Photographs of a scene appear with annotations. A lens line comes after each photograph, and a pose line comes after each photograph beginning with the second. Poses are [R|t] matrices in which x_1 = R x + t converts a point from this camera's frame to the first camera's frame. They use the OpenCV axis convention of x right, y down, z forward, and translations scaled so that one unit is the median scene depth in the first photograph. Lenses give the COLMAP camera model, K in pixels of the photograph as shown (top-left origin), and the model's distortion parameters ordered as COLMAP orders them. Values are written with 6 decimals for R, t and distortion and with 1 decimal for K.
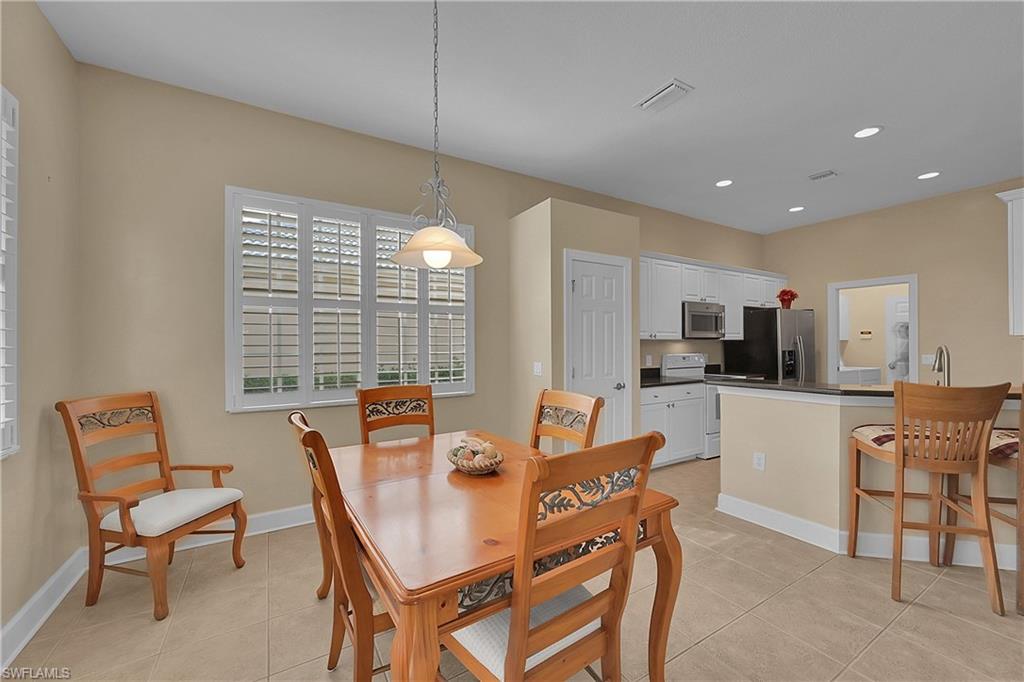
lens RADIAL K [[413.2, 0, 520.0], [0, 413.2, 349.5], [0, 0, 1]] dist [-0.003842, 0.000133]
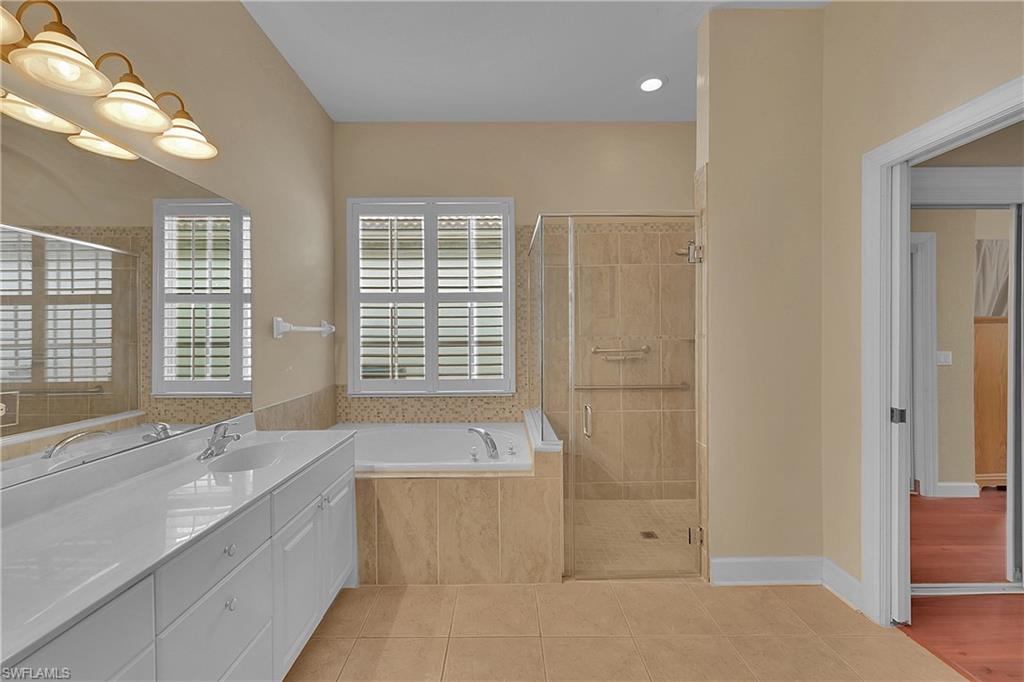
lens RADIAL K [[440.8, 0, 503.2], [0, 440.8, 341.2], [0, 0, 1]] dist [-0.001882, -0.000341]
pose [[0.843505, 0.007435, -0.537069, 0.354074], [-0.007834, 0.999968, 0.001539, -0.002635], [0.537064, 0.002909, 0.843537, 0.200104]]
